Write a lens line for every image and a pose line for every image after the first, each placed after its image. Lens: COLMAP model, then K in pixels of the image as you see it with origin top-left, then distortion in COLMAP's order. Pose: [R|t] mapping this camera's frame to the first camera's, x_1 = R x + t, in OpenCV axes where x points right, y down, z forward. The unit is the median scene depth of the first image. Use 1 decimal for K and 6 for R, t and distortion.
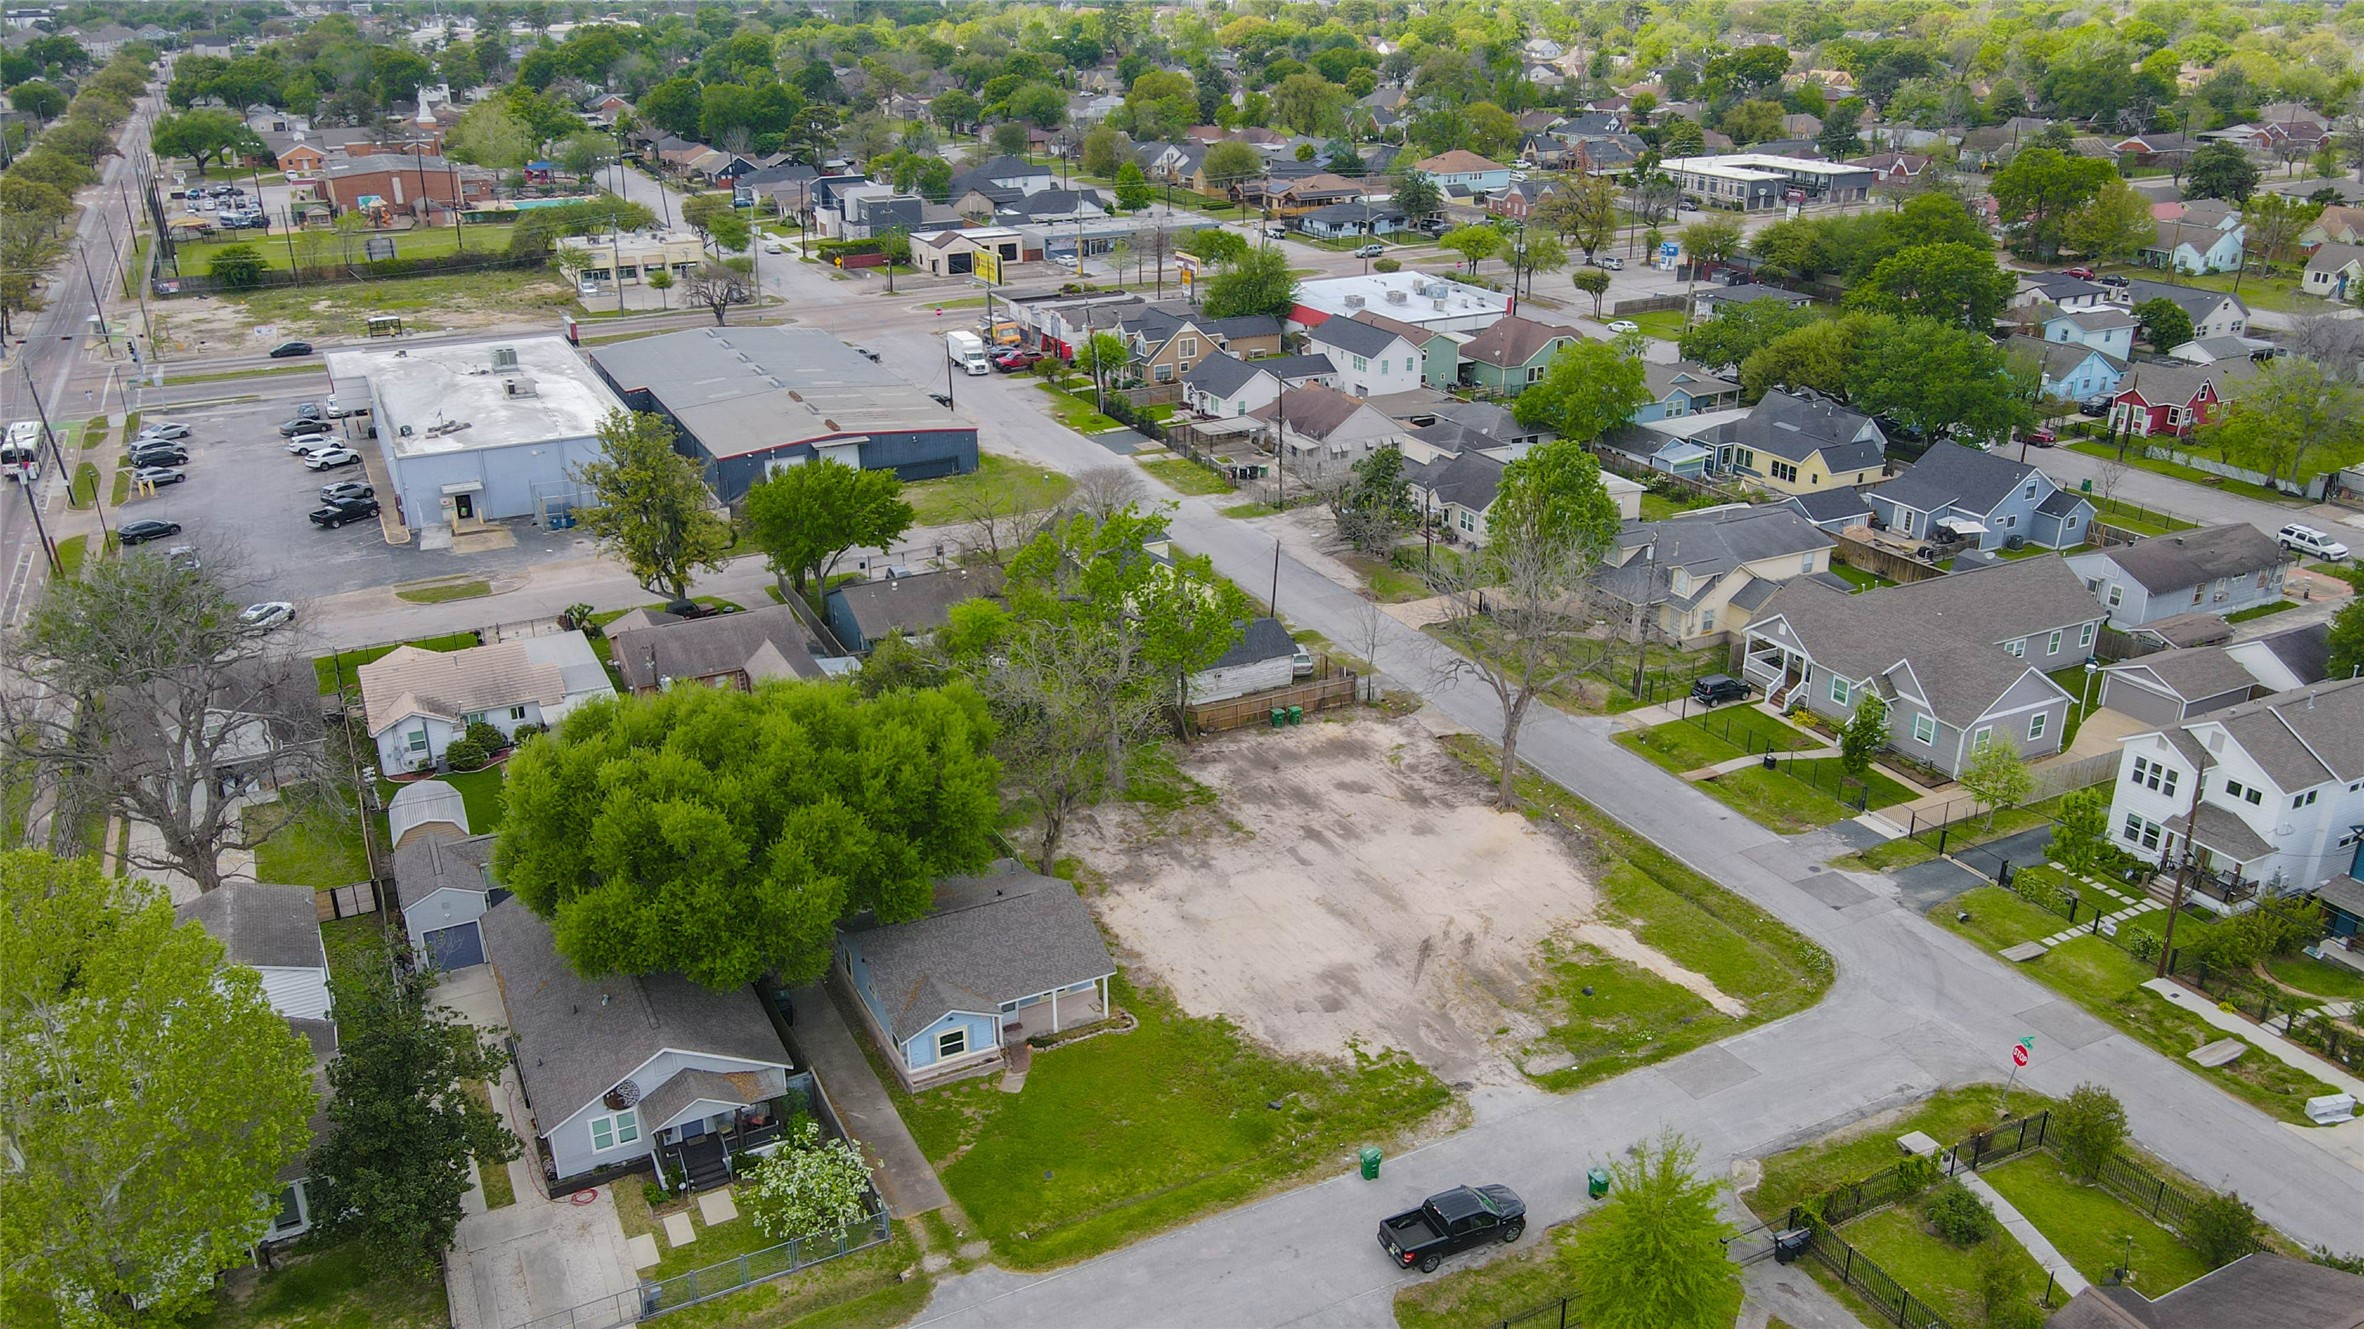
lens RADIAL K [[1761.5, 0, 1182.0], [0, 1761.5, 664.5], [0, 0, 1]] dist [-0.013676, 0.045456]
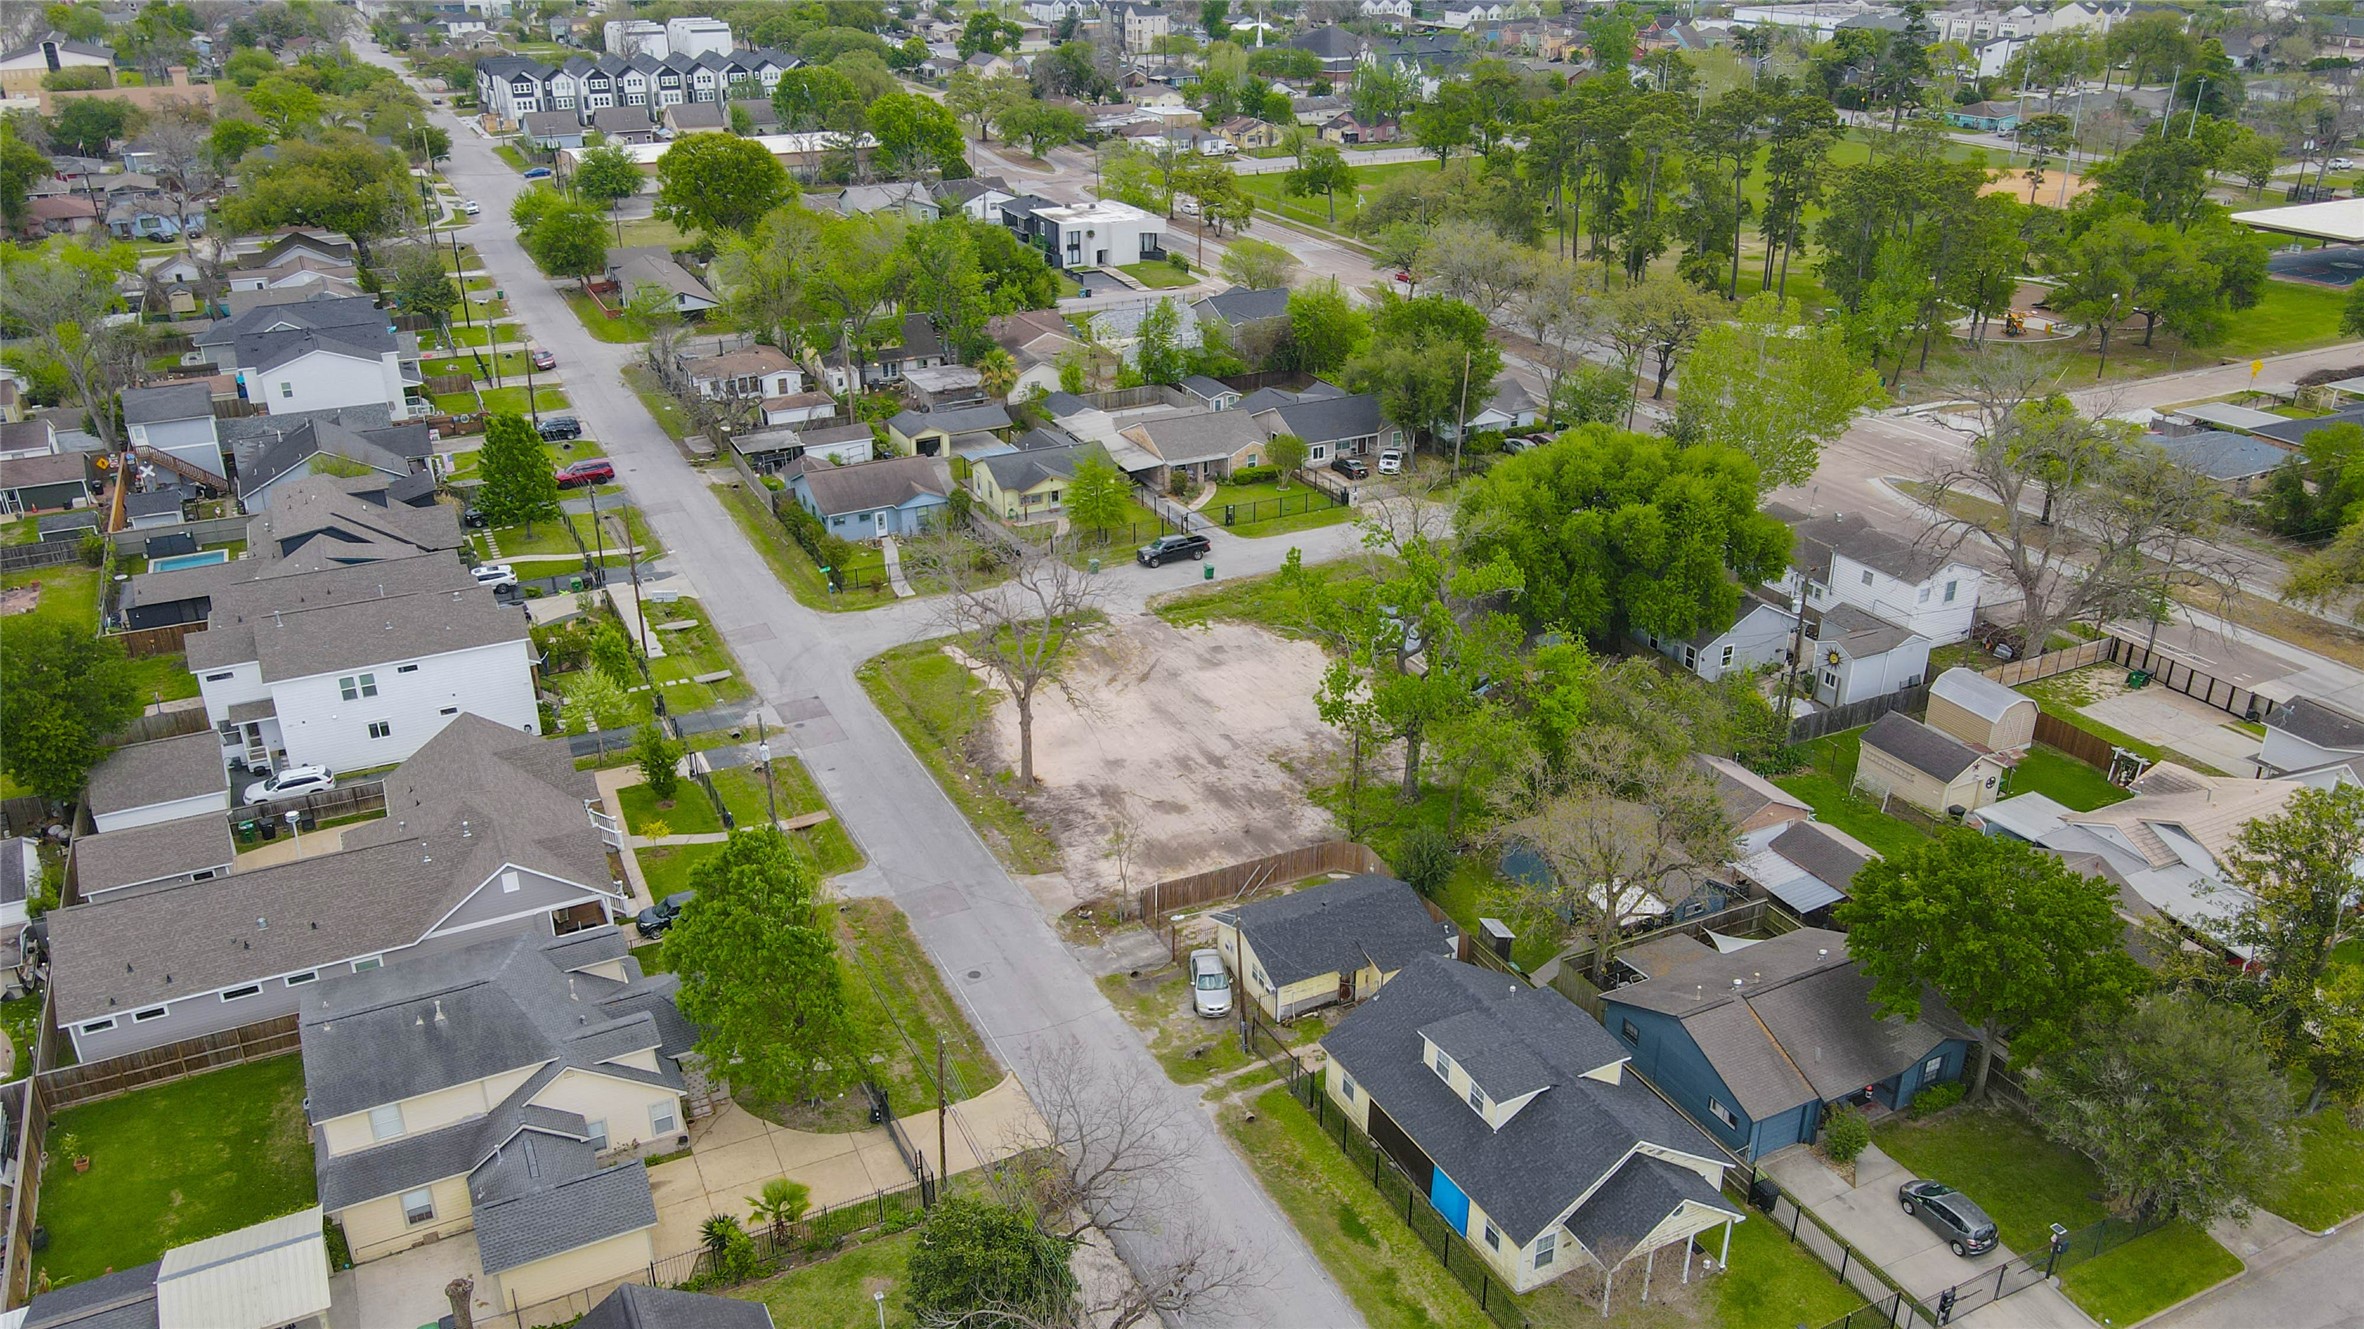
lens RADIAL K [[1761.5, 0, 1182.0], [0, 1761.5, 664.5], [0, 0, 1]] dist [-0.013676, 0.045456]
pose [[-0.999966, 0.002514, 0.007834, 0.058810], [0.007414, 0.688041, 0.725634, -0.502505], [-0.003566, 0.725667, -0.688036, 1.158315]]
